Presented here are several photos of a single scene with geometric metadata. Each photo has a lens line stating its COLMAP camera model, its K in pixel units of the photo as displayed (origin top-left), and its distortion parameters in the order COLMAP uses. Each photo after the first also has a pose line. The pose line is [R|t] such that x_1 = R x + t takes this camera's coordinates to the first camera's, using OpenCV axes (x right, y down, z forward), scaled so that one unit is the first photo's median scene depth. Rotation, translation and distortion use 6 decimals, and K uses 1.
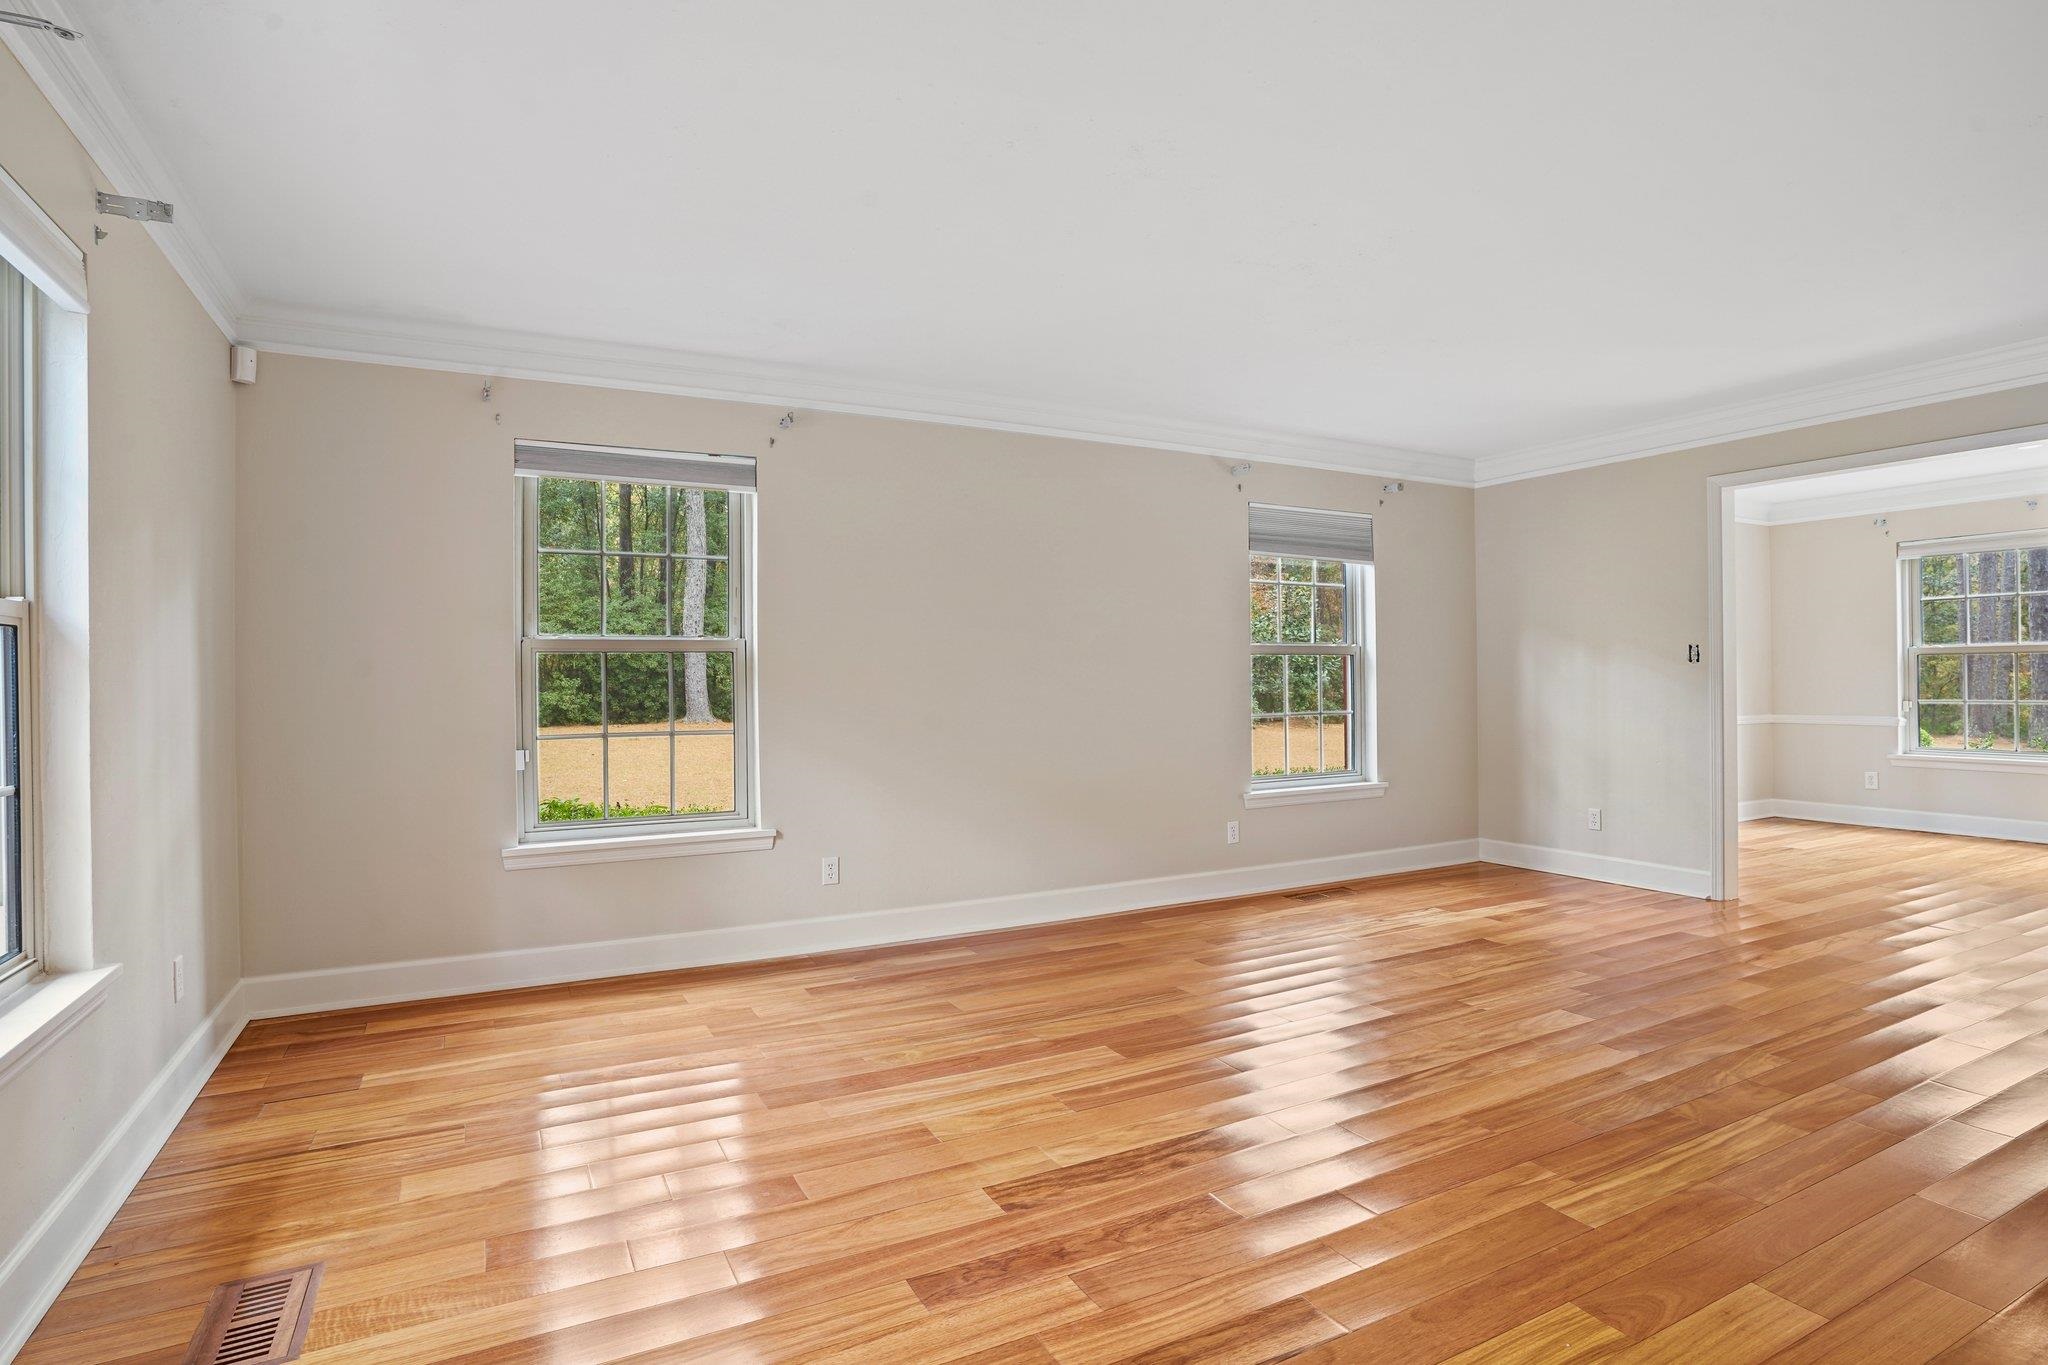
lens RADIAL K [[1011.6, 0, 1012.7], [0, 1011.6, 681.4], [0, 0, 1]] dist [-0.094524, 0.044741]
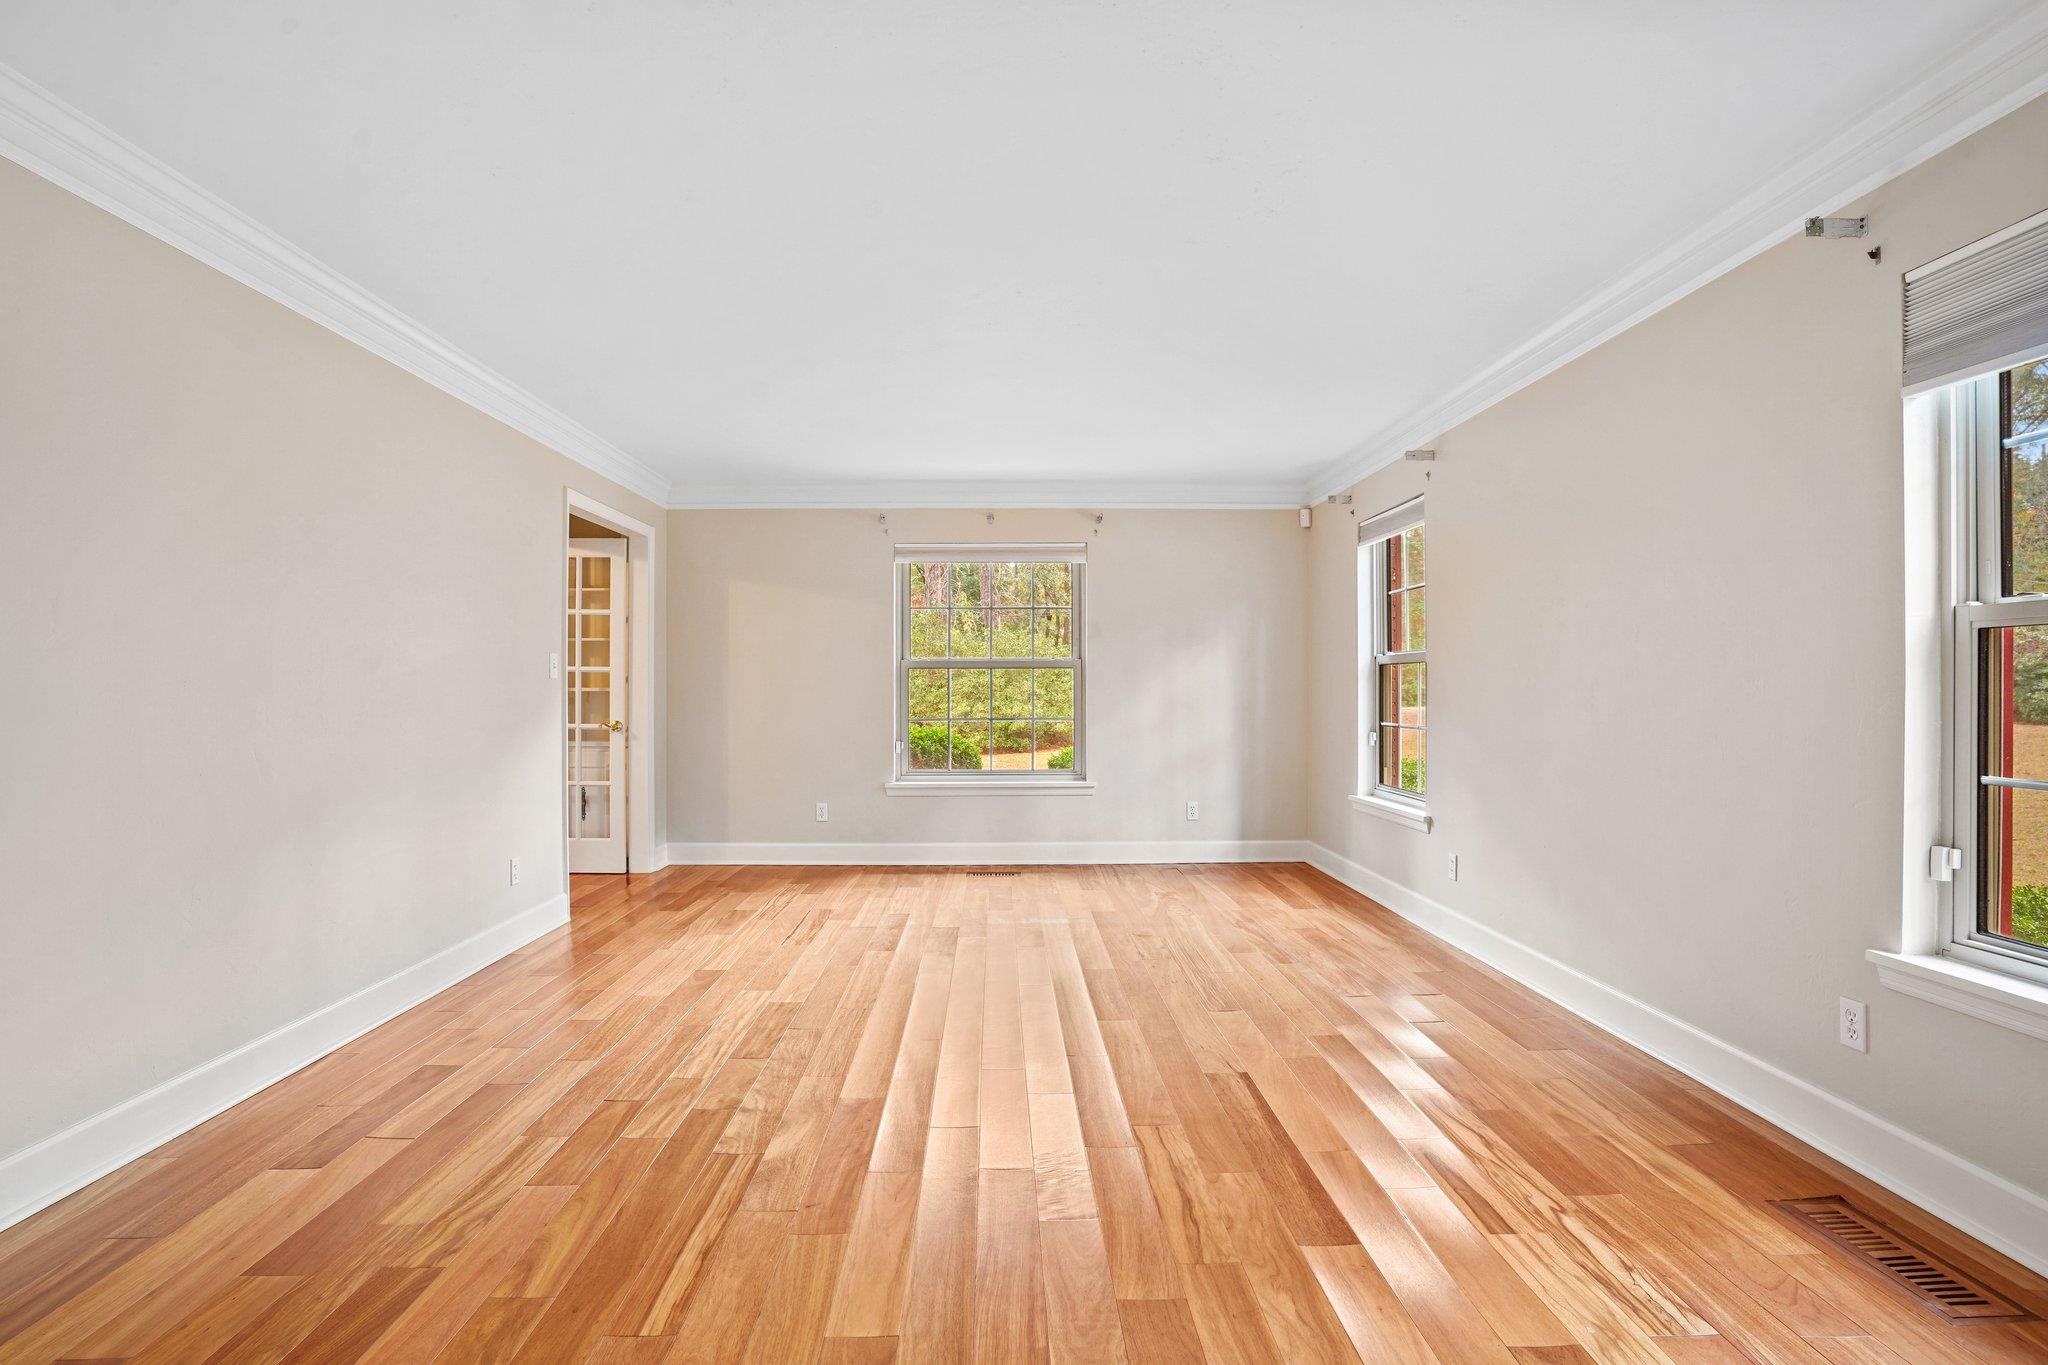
lens RADIAL K [[1011.6, 0, 1012.7], [0, 1011.6, 681.4], [0, 0, 1]] dist [-0.094524, 0.044741]
pose [[-0.427497, 0.002568, -0.904013, 1.517121], [-0.002285, 0.999990, 0.003921, -0.010823], [0.904014, 0.003742, -0.427487, 1.650932]]
